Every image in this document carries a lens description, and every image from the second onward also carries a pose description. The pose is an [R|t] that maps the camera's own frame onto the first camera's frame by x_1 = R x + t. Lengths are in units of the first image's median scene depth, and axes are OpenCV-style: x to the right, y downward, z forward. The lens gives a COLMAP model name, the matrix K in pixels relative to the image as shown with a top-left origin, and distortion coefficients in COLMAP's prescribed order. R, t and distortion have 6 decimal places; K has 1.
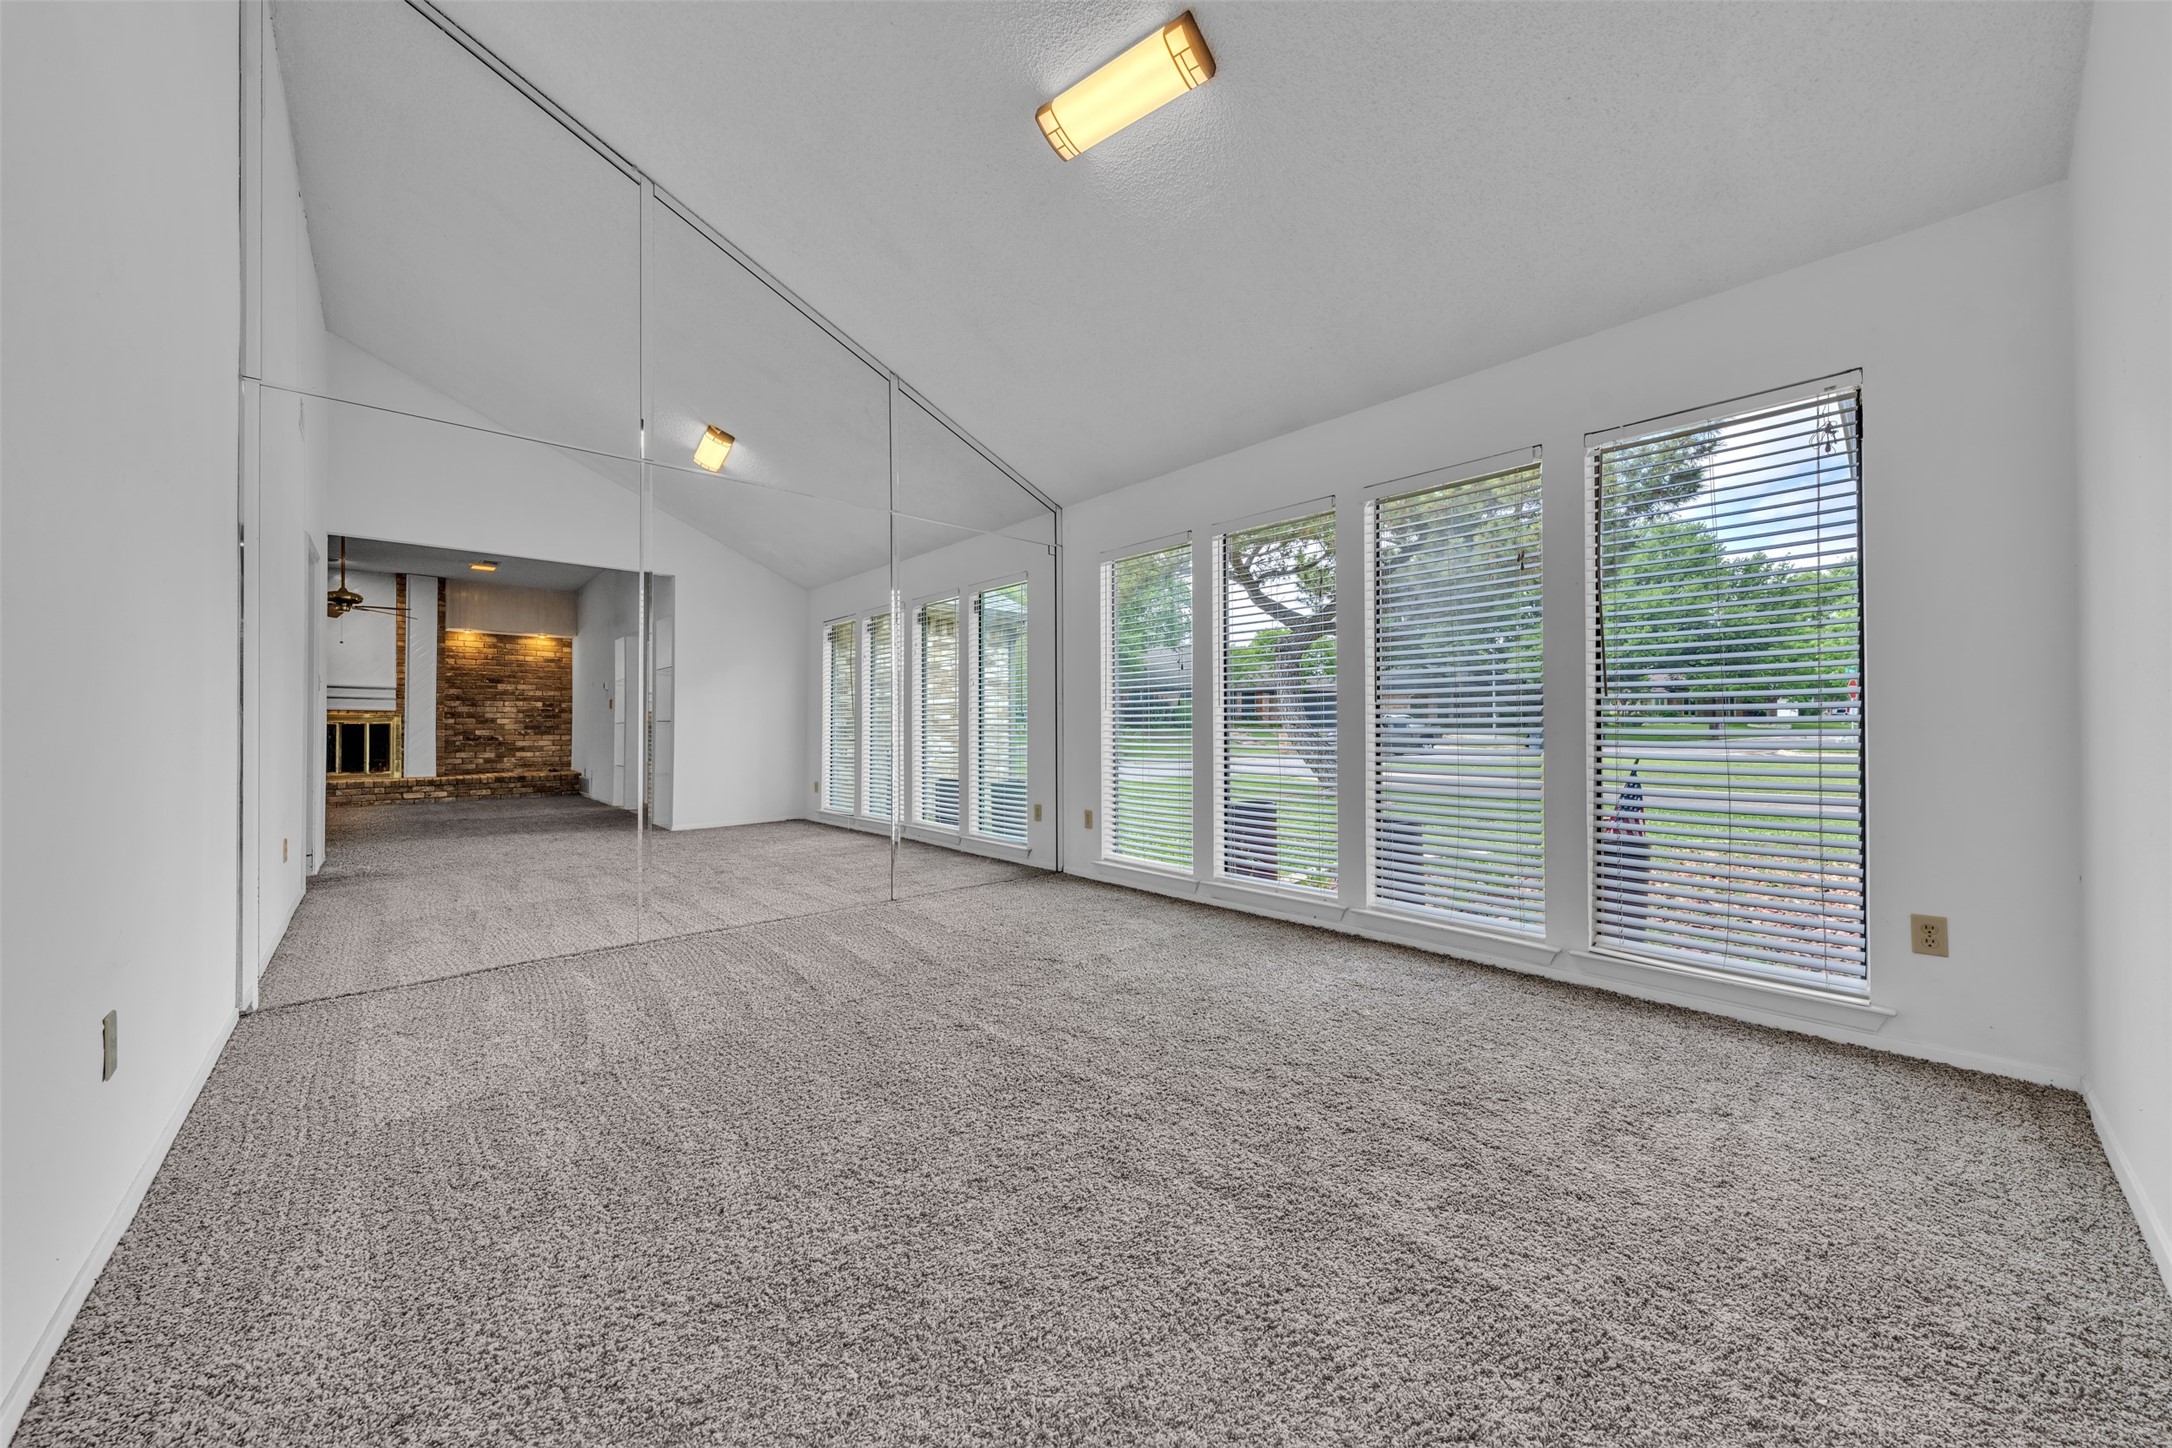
lens RADIAL K [[744.6, 0, 1092.1], [0, 744.6, 720.4], [0, 0, 1]] dist [-0.000069, -0.000151]
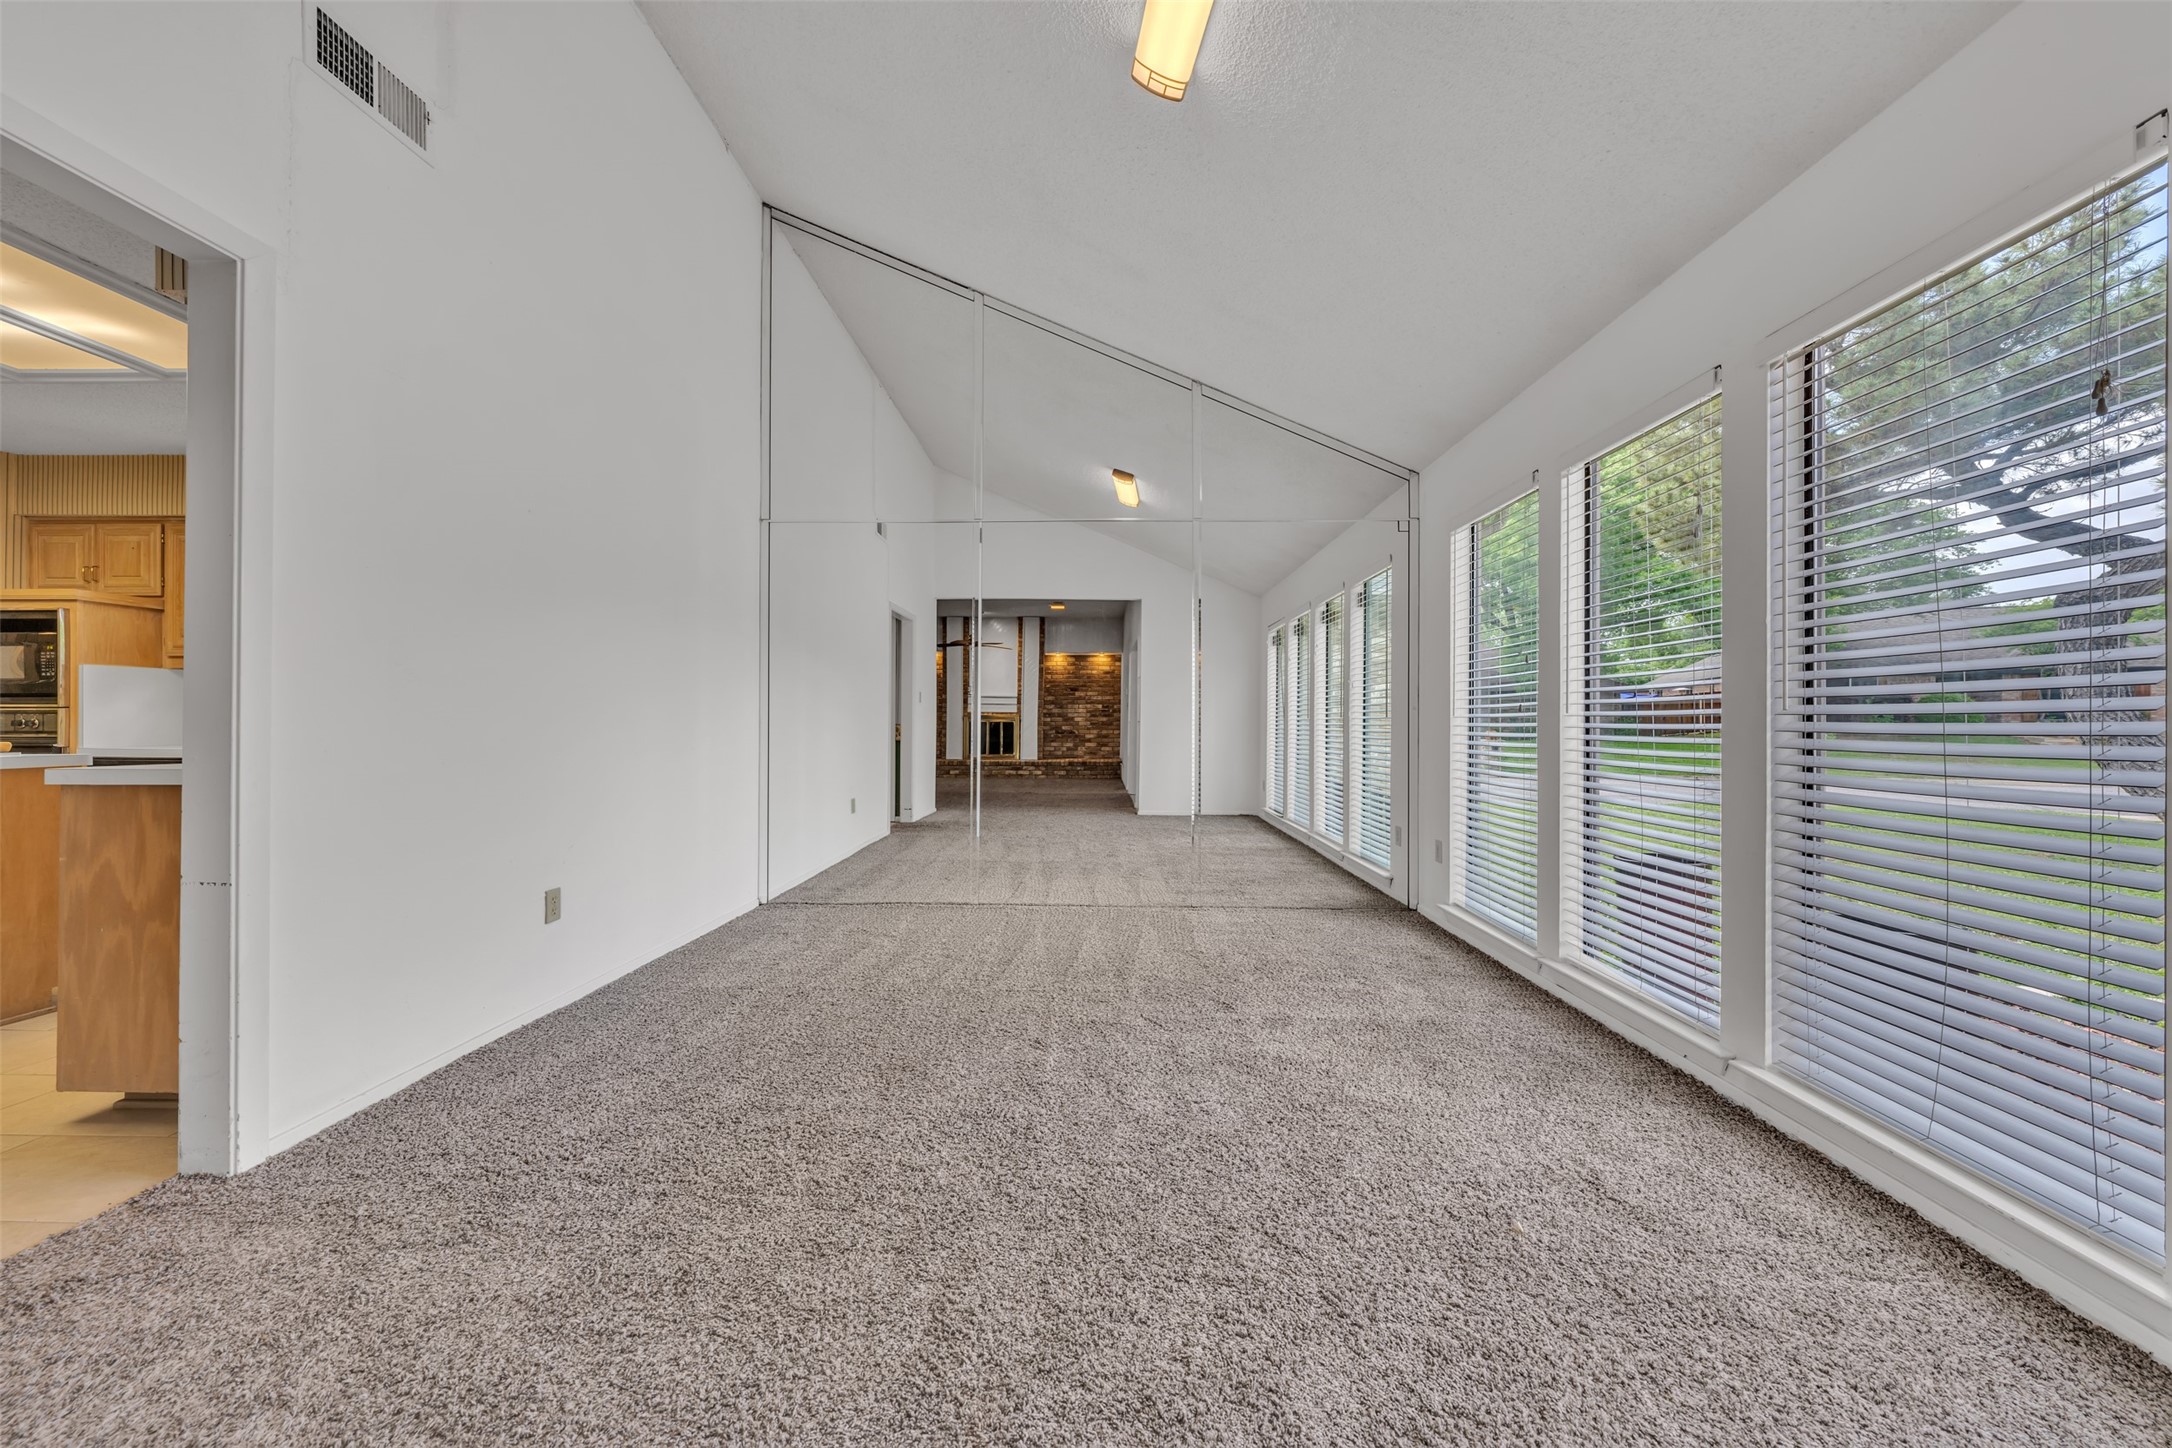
lens RADIAL K [[723.5, 0, 1068.9], [0, 723.5, 721.7], [0, 0, 1]] dist [-0.001109, -0.000195]
pose [[0.729989, 0.006079, -0.683432, 0.213009], [-0.002506, 0.999978, 0.006218, -0.010871], [0.683454, -0.002827, 0.729988, 0.133415]]
